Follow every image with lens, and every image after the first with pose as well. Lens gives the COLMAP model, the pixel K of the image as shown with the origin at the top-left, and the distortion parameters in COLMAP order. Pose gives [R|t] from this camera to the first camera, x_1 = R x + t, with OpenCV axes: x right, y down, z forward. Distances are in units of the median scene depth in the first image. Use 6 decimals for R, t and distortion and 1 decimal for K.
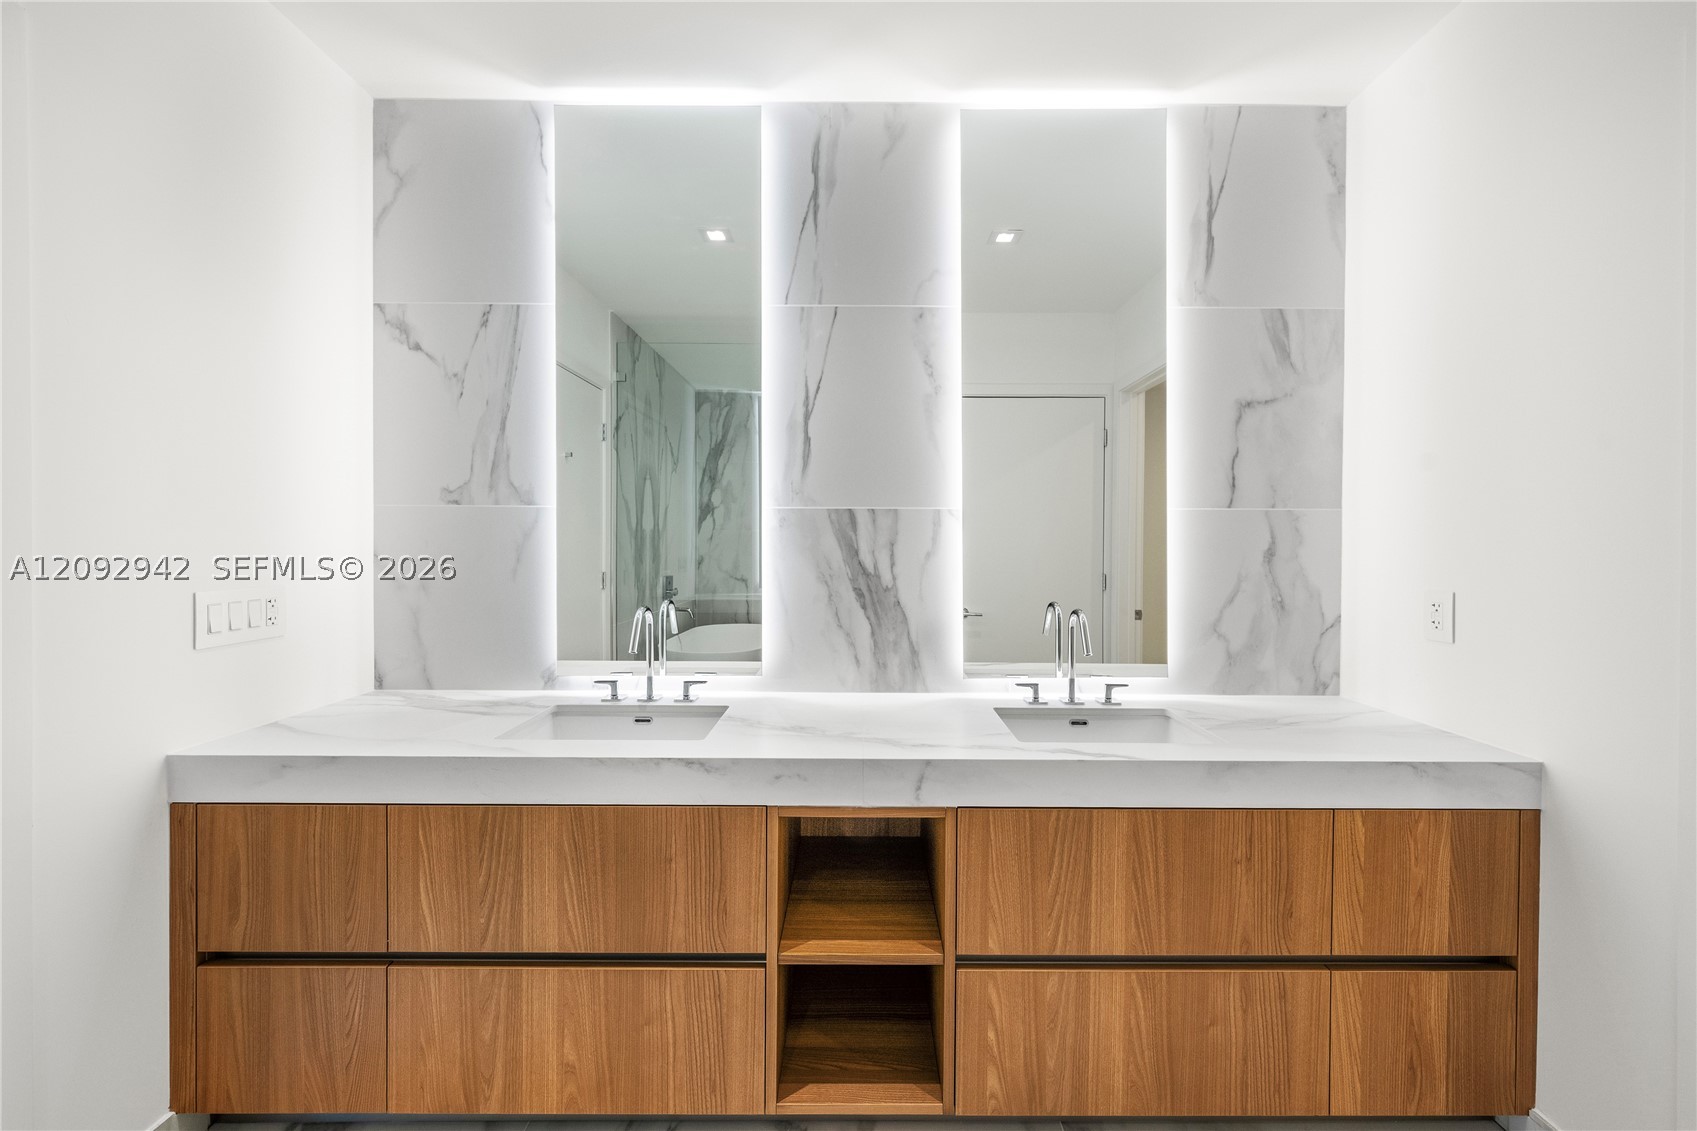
lens RADIAL K [[658.6, 0, 848.1], [0, 658.6, 550.3], [0, 0, 1]] dist [-0.000473, -0.000293]
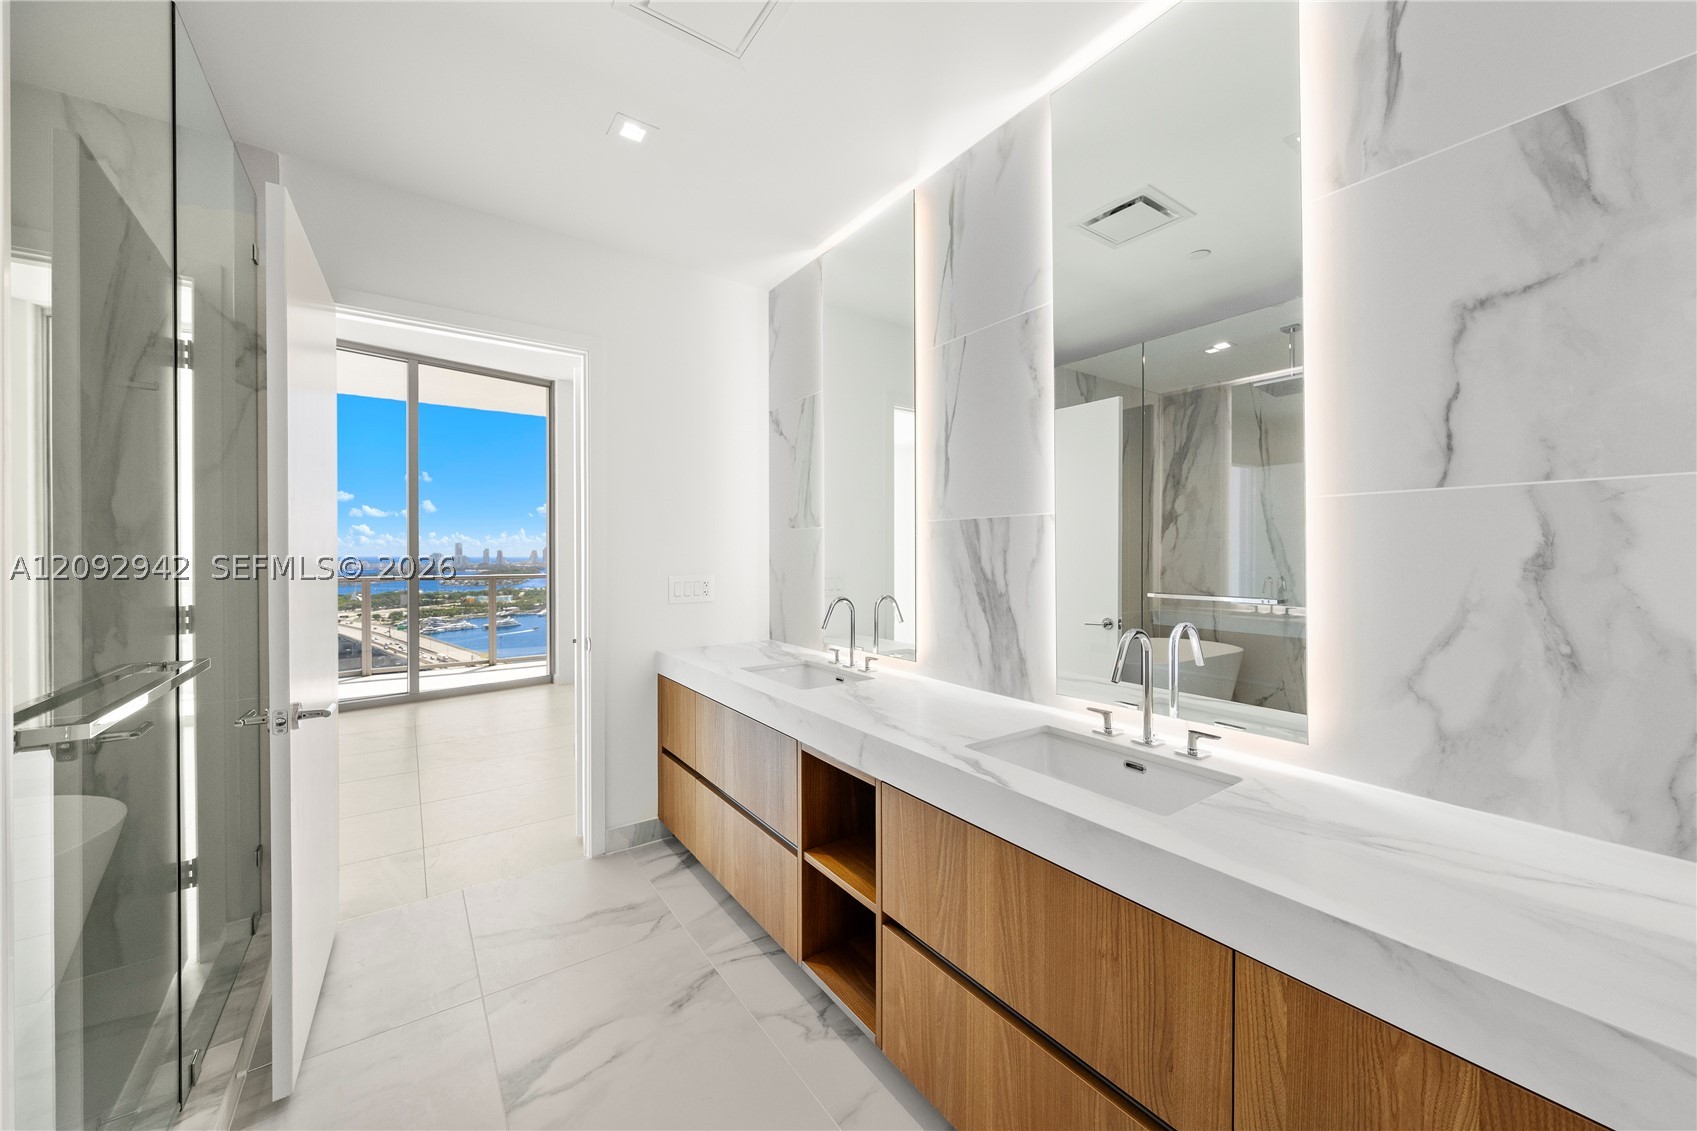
lens RADIAL K [[643.9, 0, 845.9], [0, 643.9, 558.5], [0, 0, 1]] dist [-0.001120, -0.000099]
pose [[0.564513, 0.002361, -0.825421, 0.757407], [-0.006763, 0.999976, -0.001766, 0.005008], [0.825397, 0.006579, 0.564515, 0.228439]]
